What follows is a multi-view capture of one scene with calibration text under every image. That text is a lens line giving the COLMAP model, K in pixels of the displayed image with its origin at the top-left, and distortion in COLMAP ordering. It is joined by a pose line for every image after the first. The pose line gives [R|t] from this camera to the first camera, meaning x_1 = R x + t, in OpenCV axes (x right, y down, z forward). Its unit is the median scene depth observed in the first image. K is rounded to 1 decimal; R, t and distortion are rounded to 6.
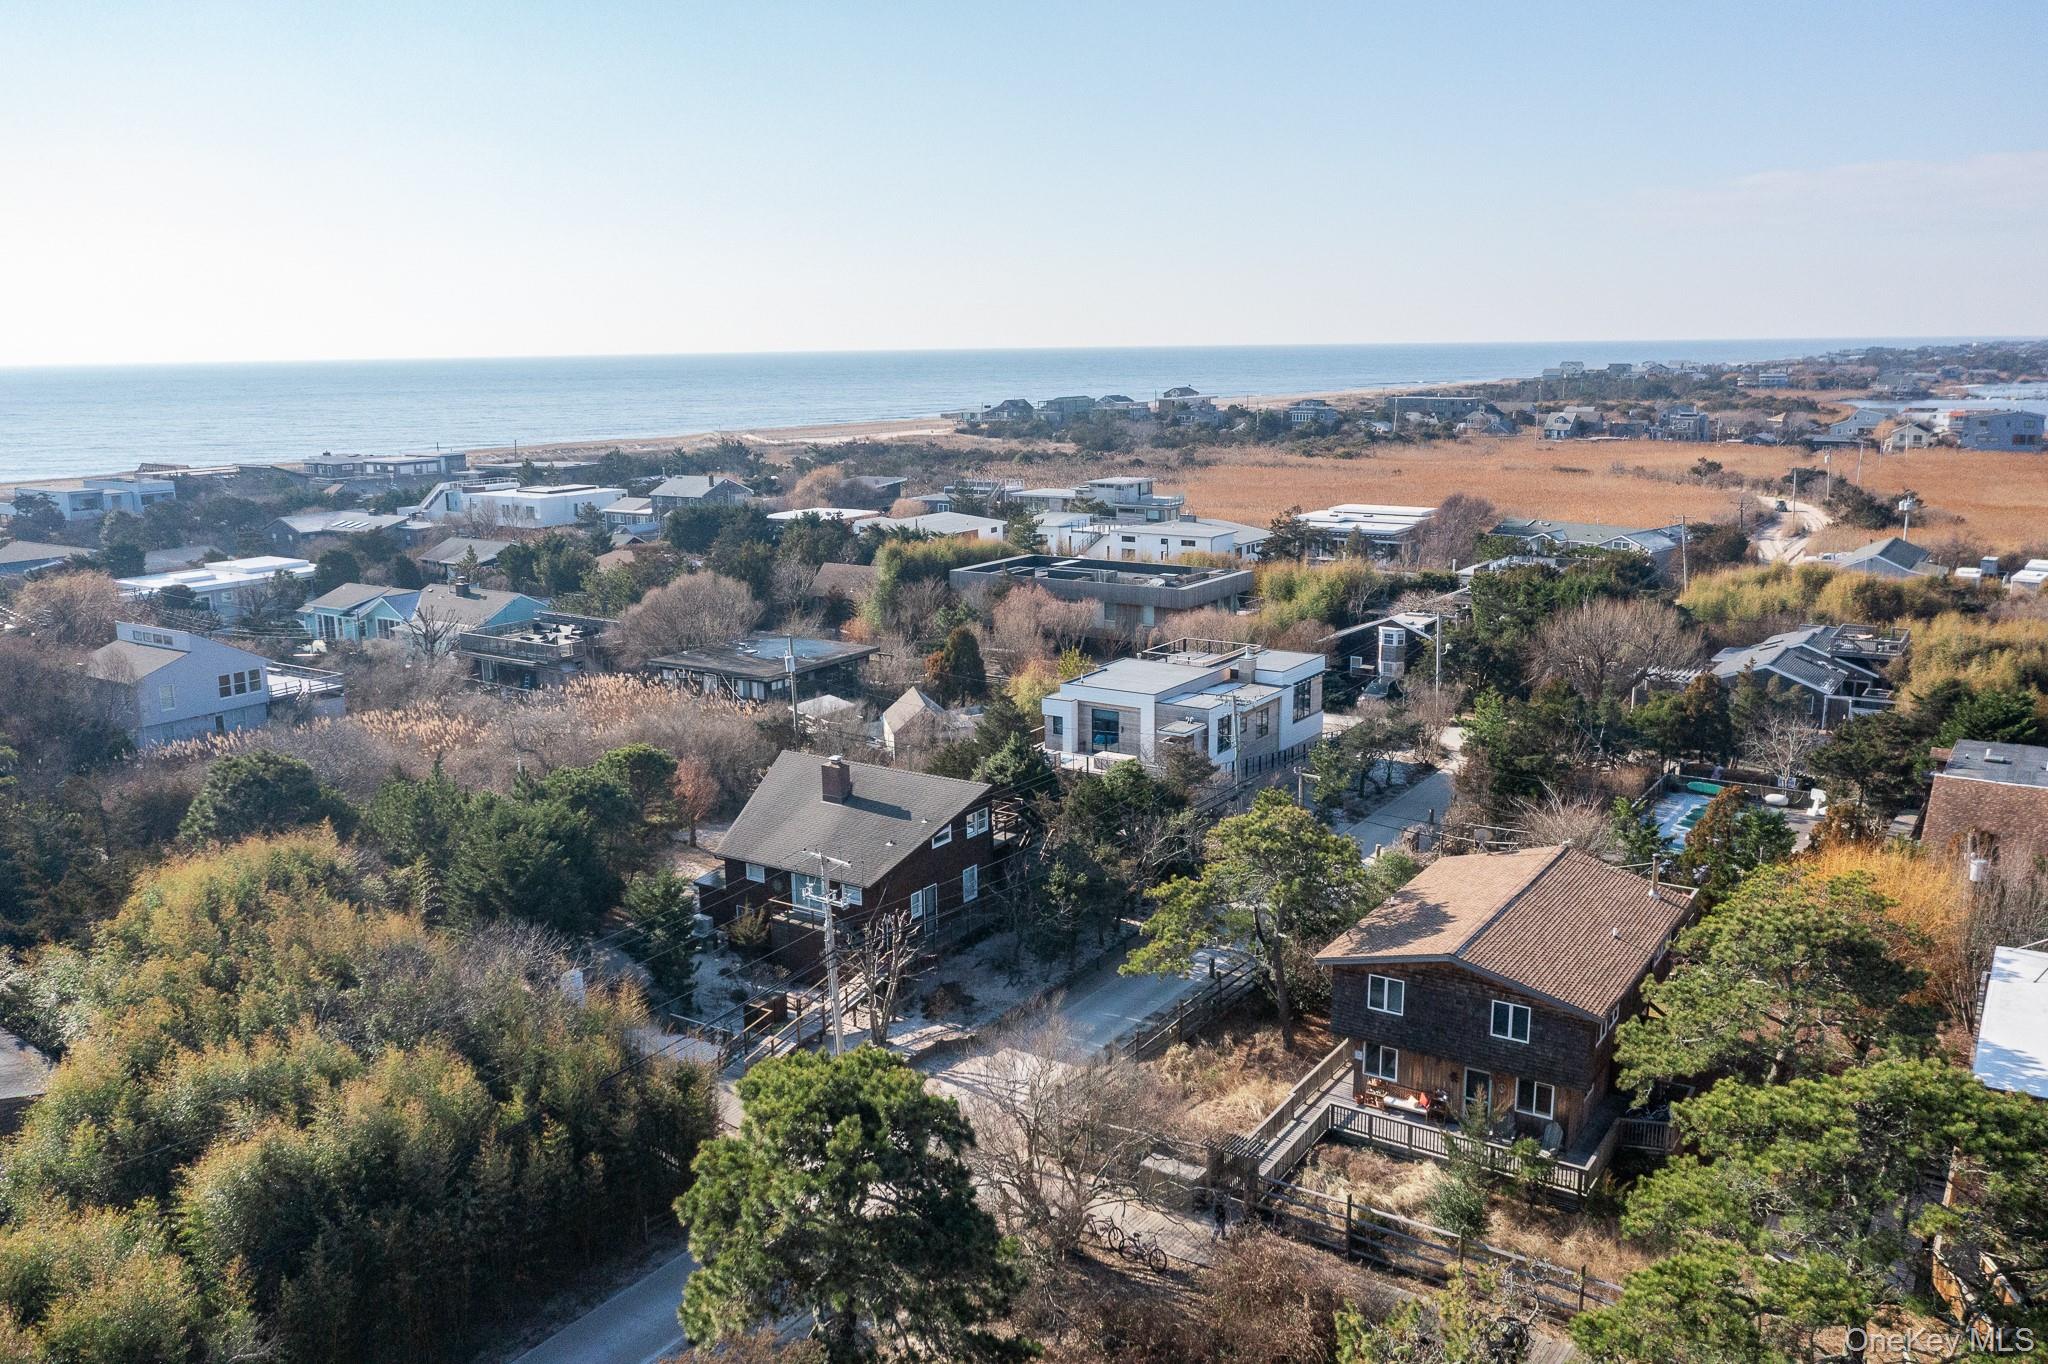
lens RADIAL K [[1665.8, 0, 1017.8], [0, 1665.8, 684.7], [0, 0, 1]] dist [-0.031399, 0.050256]
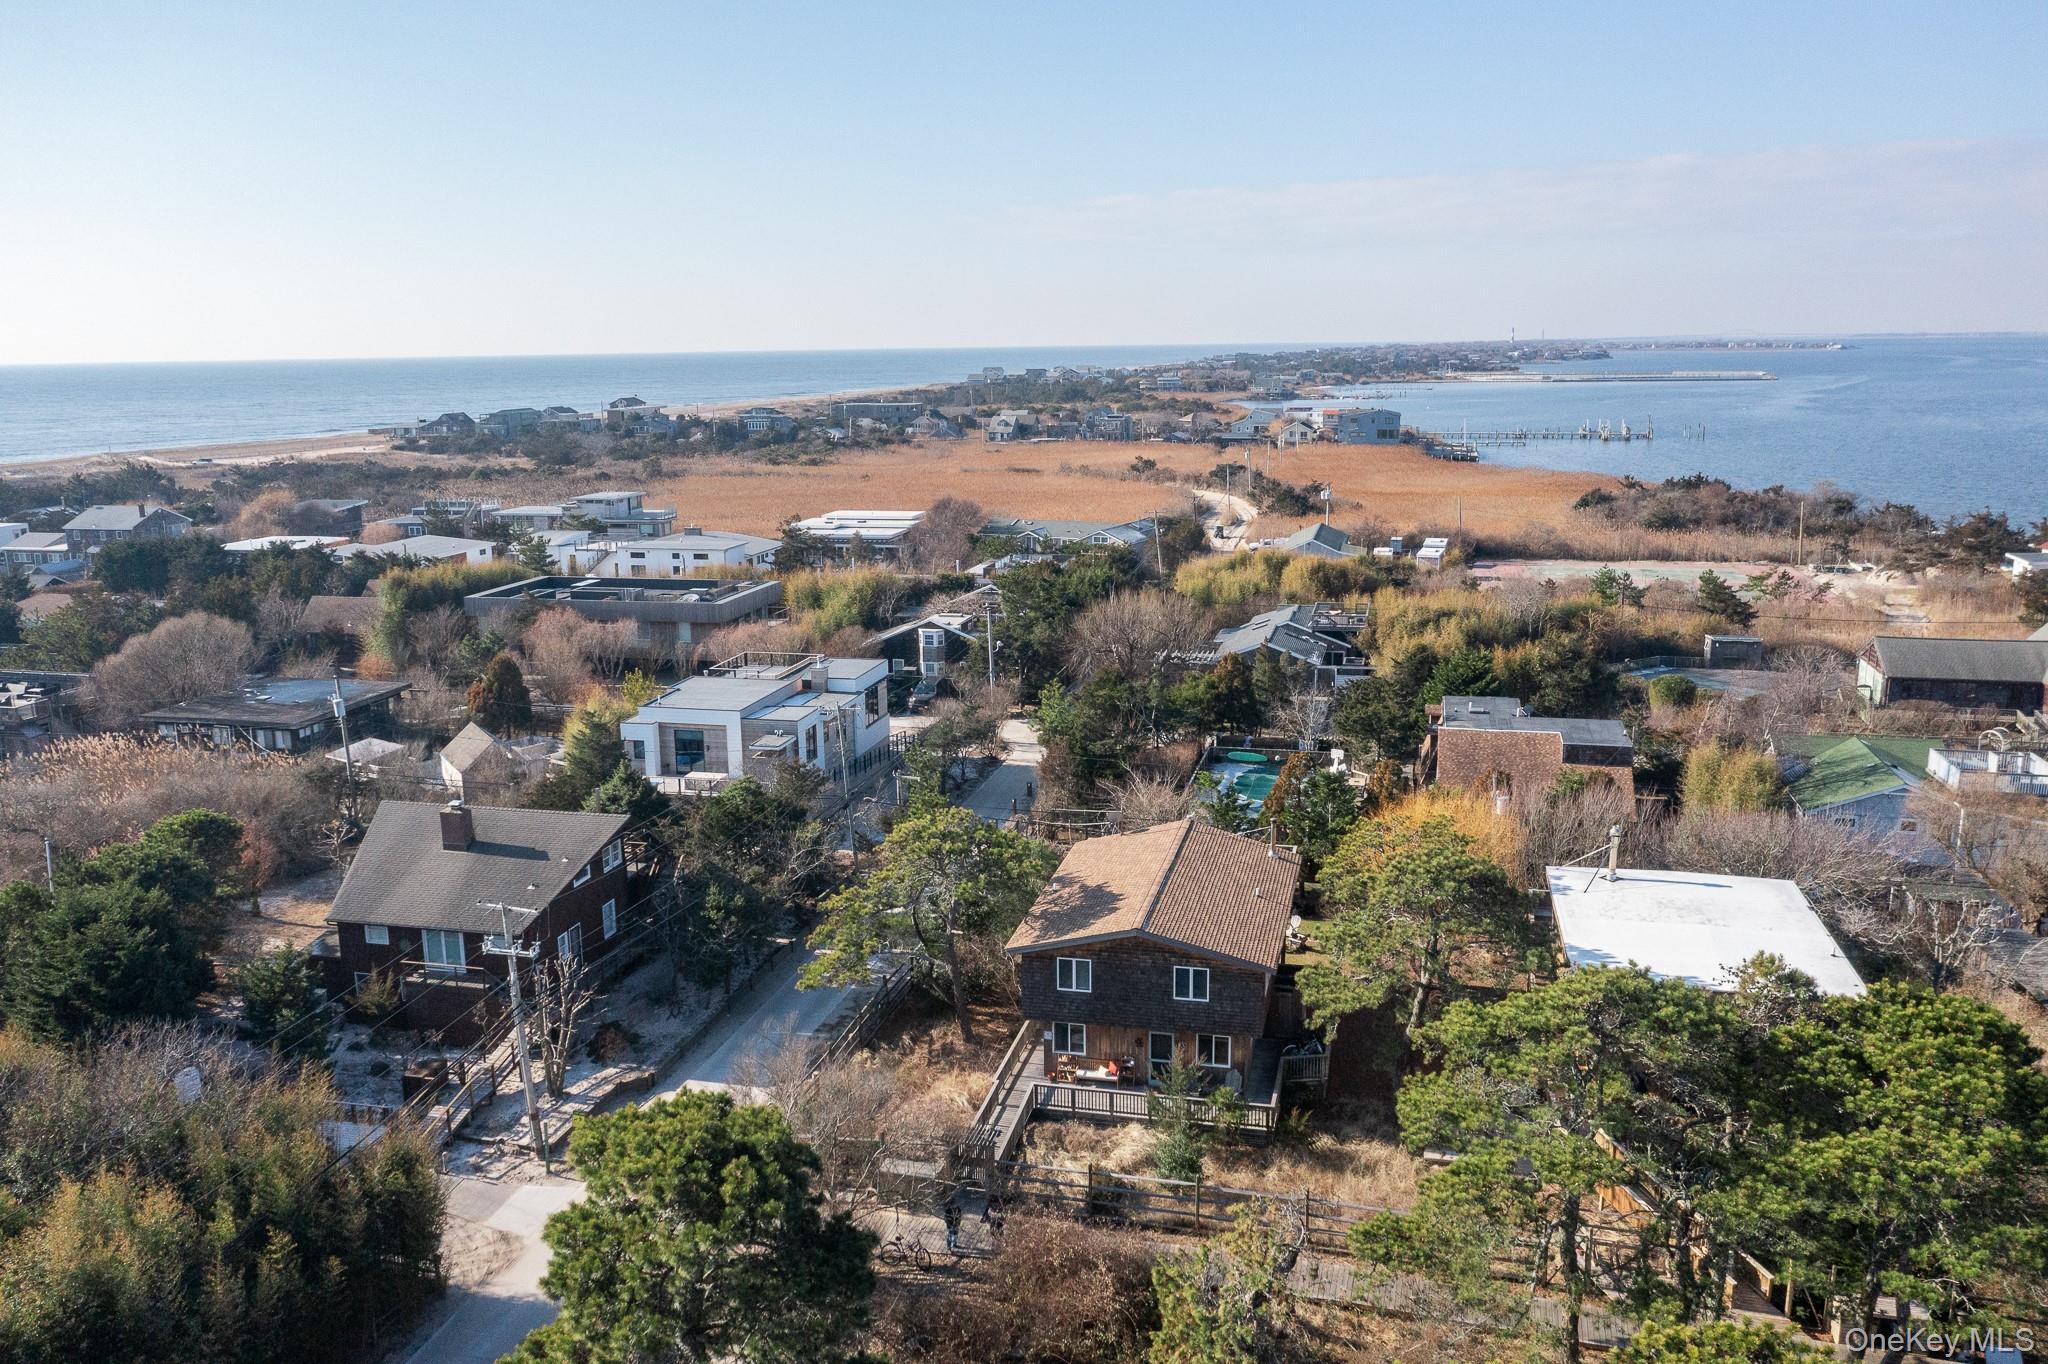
lens RADIAL K [[1665.8, 0, 1025.8], [0, 1665.8, 682.6], [0, 0, 1]] dist [-0.031399, 0.050256]
pose [[0.935544, -0.070701, 0.346063, -0.106869], [0.072246, 0.997351, 0.008451, -0.007277], [-0.345743, 0.017095, 0.938173, 0.005123]]
